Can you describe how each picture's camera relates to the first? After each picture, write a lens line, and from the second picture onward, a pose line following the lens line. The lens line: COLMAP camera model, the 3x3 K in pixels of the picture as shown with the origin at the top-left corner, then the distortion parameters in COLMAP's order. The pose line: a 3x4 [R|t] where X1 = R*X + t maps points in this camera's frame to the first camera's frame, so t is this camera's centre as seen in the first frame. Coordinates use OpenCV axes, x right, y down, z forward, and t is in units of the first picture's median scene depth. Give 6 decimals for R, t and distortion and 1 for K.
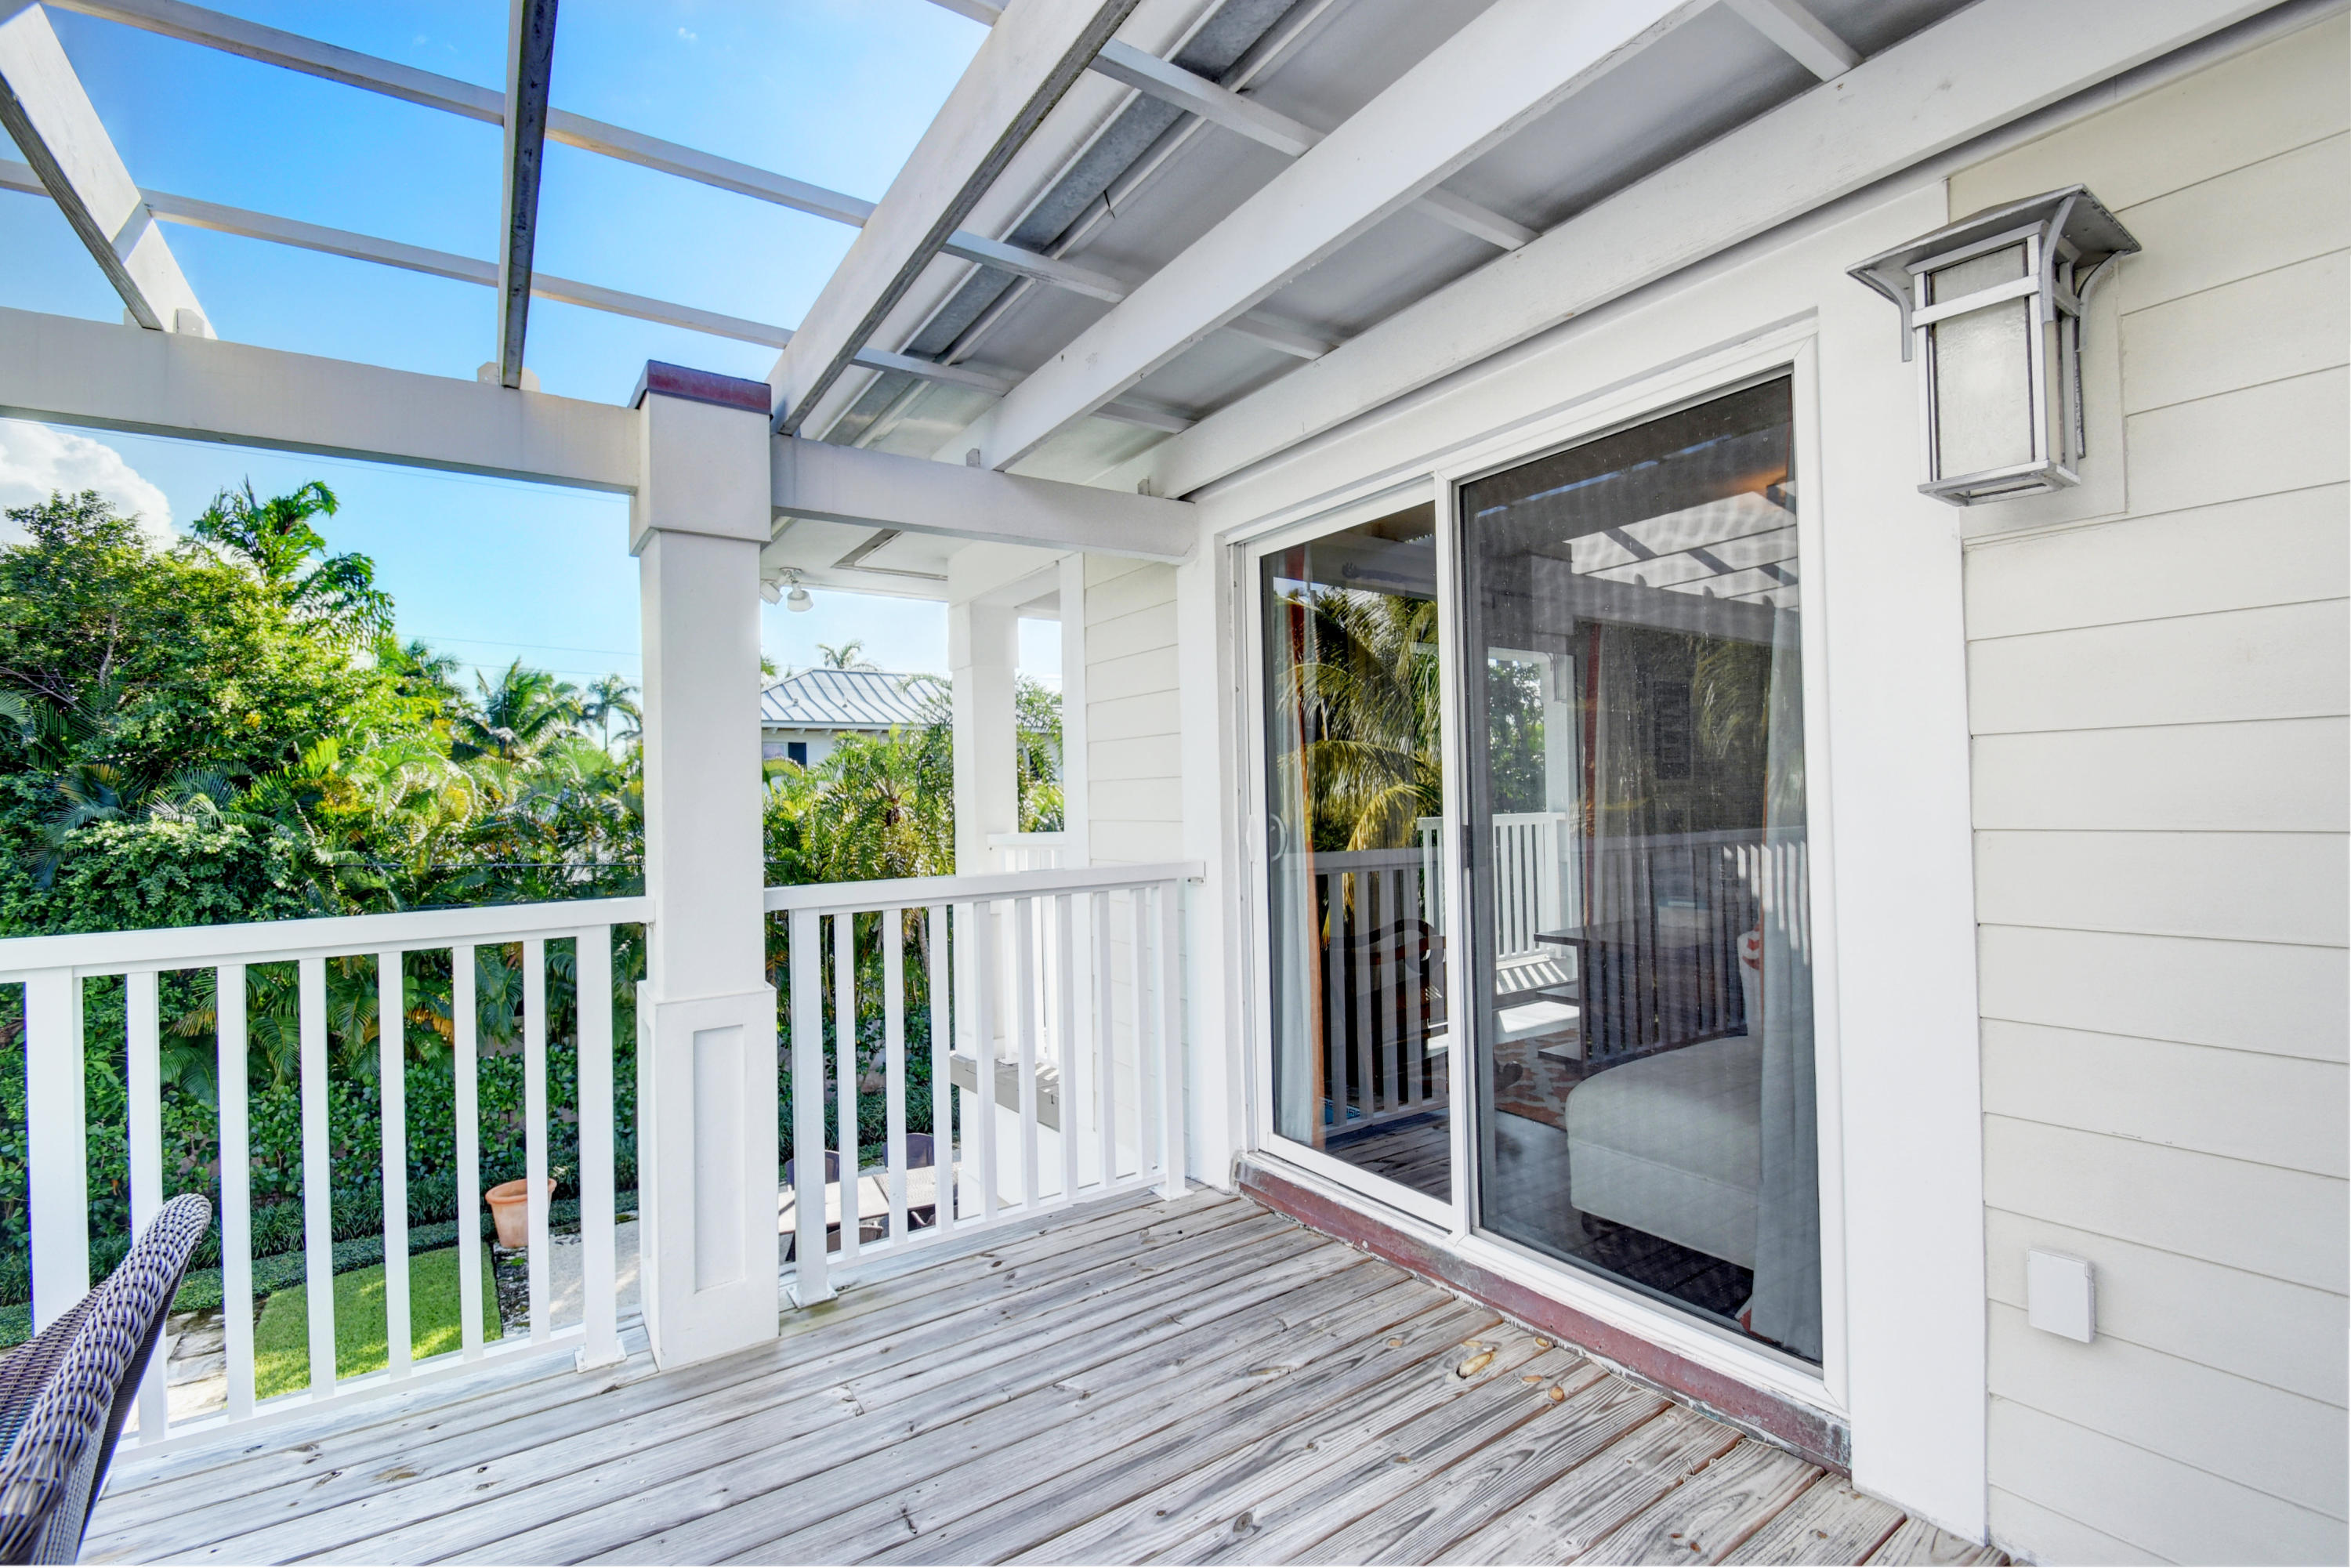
lens RADIAL K [[1030.1, 0, 1158.1], [0, 1030.1, 776.4], [0, 0, 1]] dist [0.010660, -0.015894]
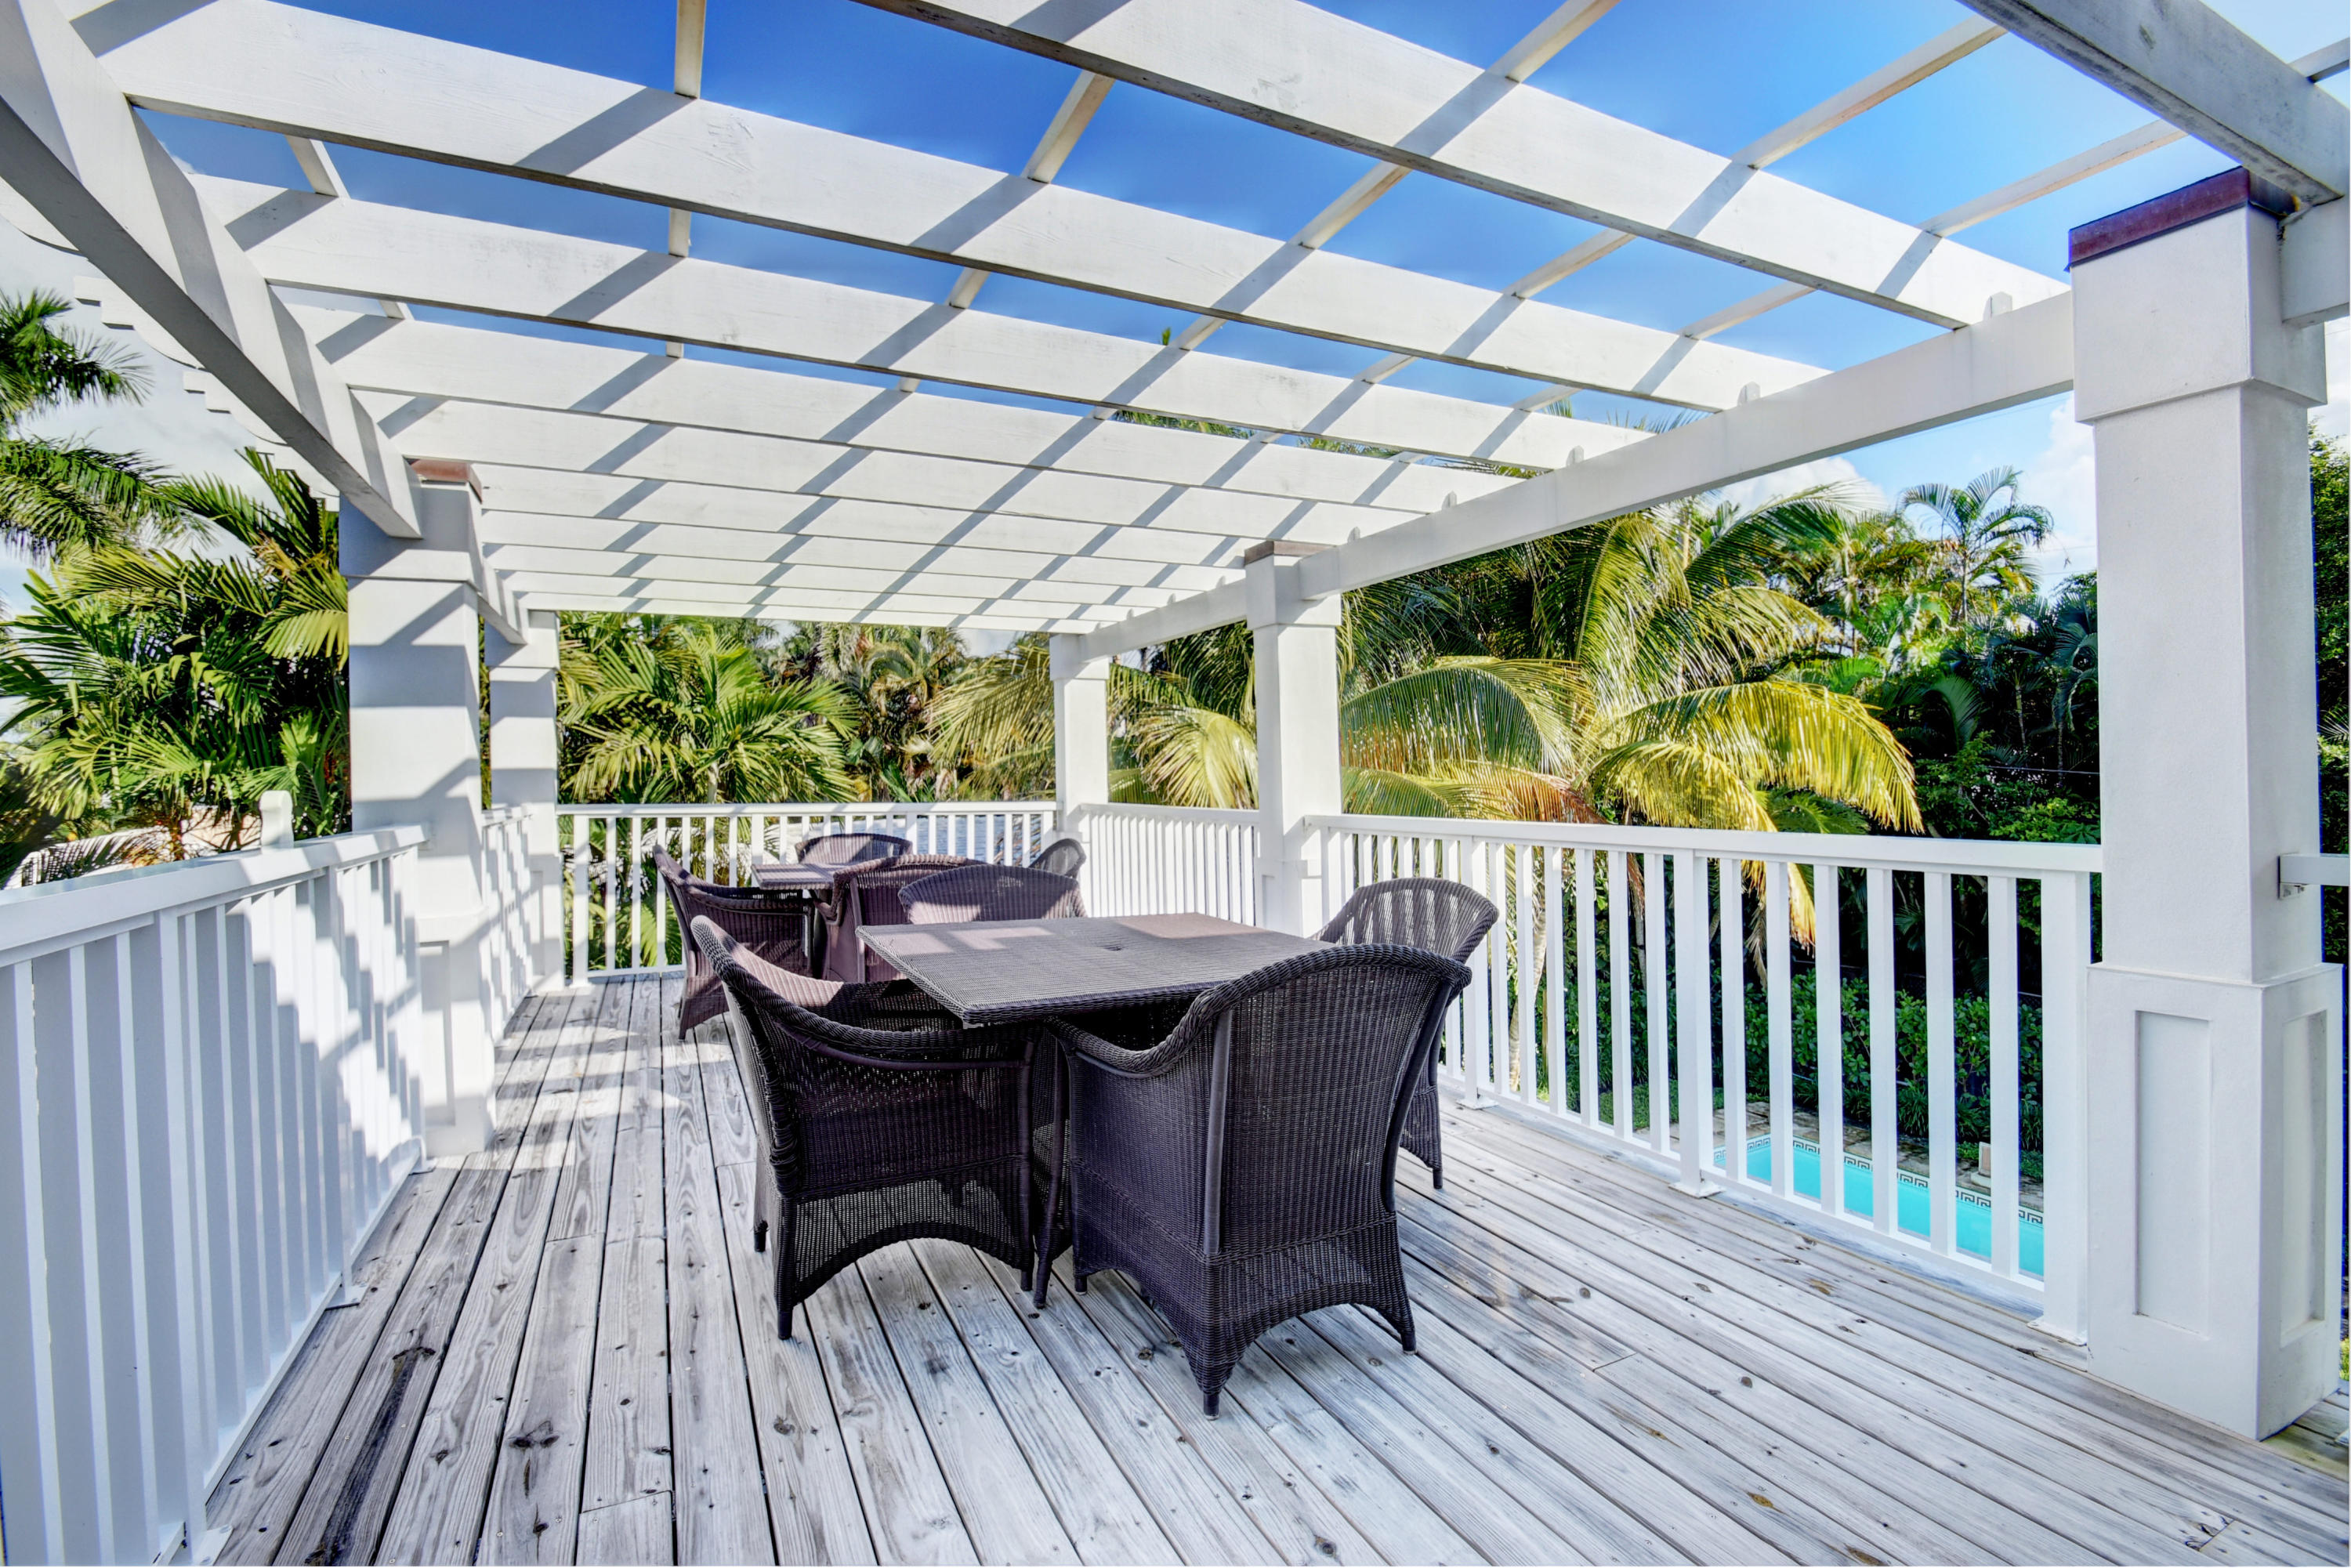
lens RADIAL K [[1030.1, 0, 1158.1], [0, 1030.1, 776.4], [0, 0, 1]] dist [0.010660, -0.015894]
pose [[-0.126107, 0.034843, -0.991405, 0.491584], [0.046889, 0.998475, 0.029128, -0.004891], [0.990908, -0.042813, -0.127548, 0.341687]]
